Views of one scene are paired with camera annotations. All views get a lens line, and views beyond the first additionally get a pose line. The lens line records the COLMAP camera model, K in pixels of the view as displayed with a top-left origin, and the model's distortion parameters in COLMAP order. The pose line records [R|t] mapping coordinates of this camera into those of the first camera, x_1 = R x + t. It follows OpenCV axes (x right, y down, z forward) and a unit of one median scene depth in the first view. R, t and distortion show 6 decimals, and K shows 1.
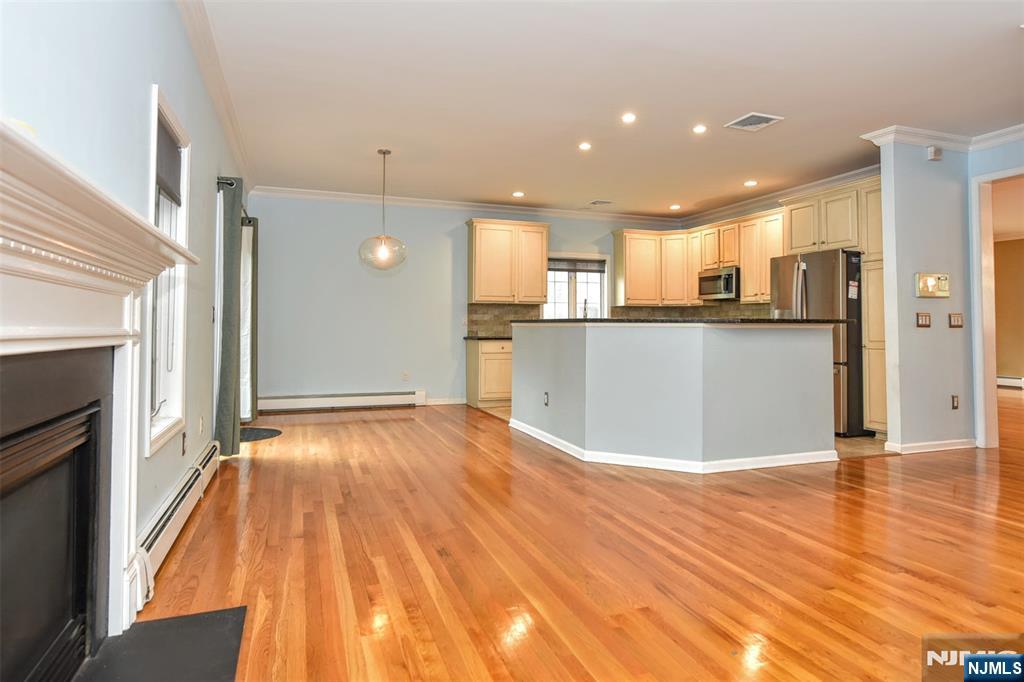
lens RADIAL K [[593.9, 0, 522.7], [0, 593.9, 307.1], [0, 0, 1]] dist [-0.001756, -0.000086]
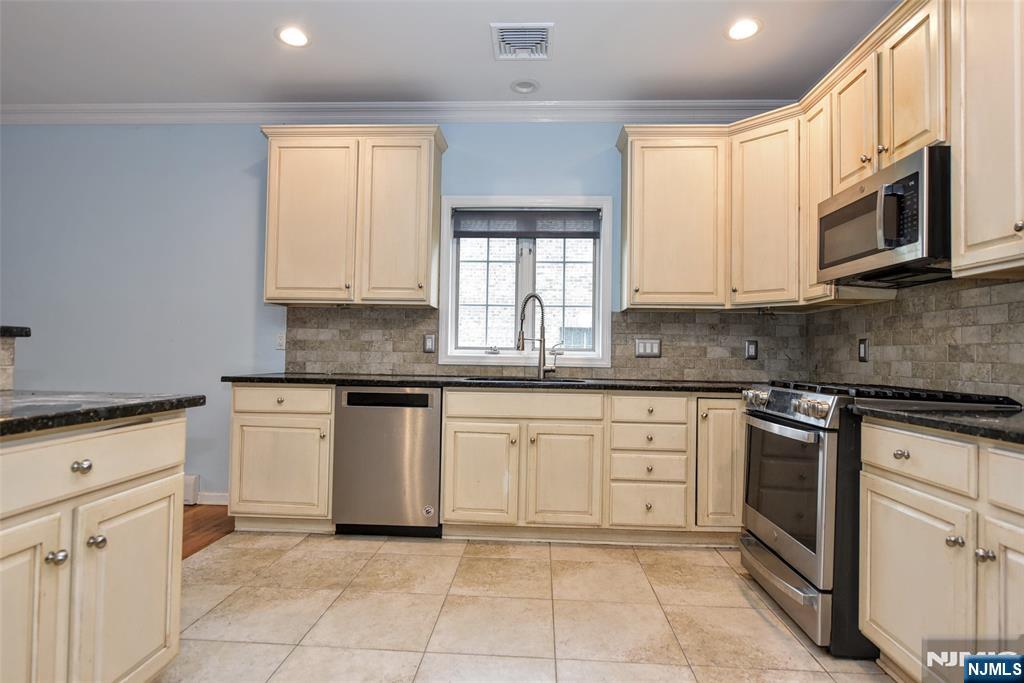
lens RADIAL K [[540.9, 0, 513.9], [0, 540.9, 342.4], [0, 0, 1]] dist [-0.002930, -0.000689]
pose [[0.916972, 0.003220, -0.398939, 0.281221], [-0.000816, 0.999980, 0.006198, 0.022240], [0.398951, -0.005358, 0.916956, 0.692098]]
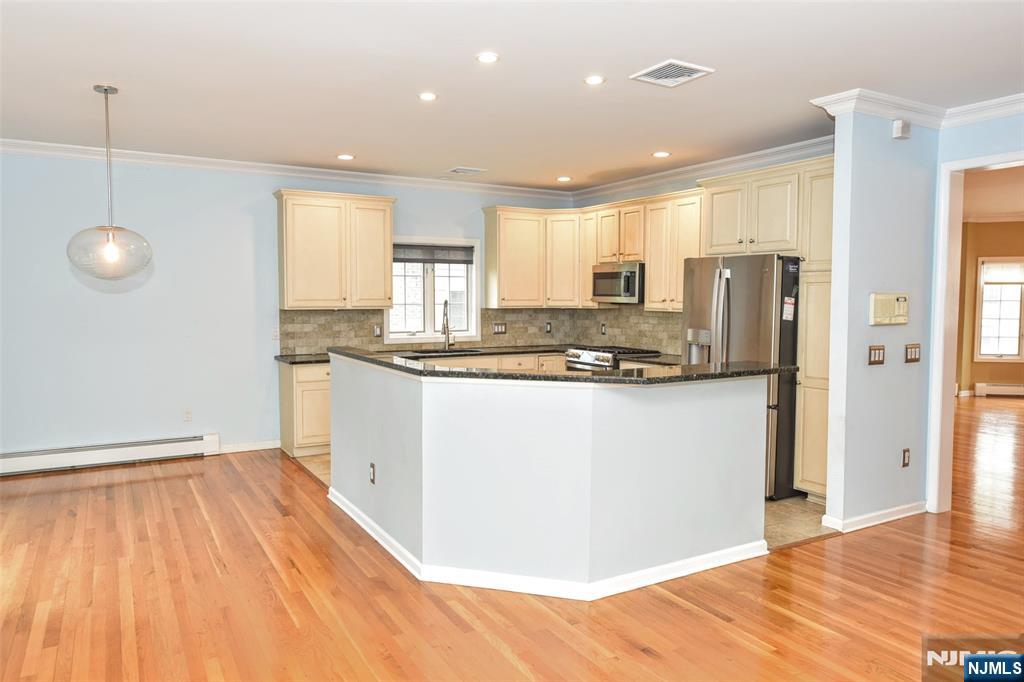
lens RADIAL K [[690.5, 0, 512.0], [0, 690.5, 341.0], [0, 0, 1]] dist [-0.001631, 0.000002]
pose [[0.986107, -0.011604, 0.165706, 0.047586], [-0.004529, 0.995308, 0.096649, -0.052088], [-0.166050, -0.096056, 0.981428, 0.142736]]
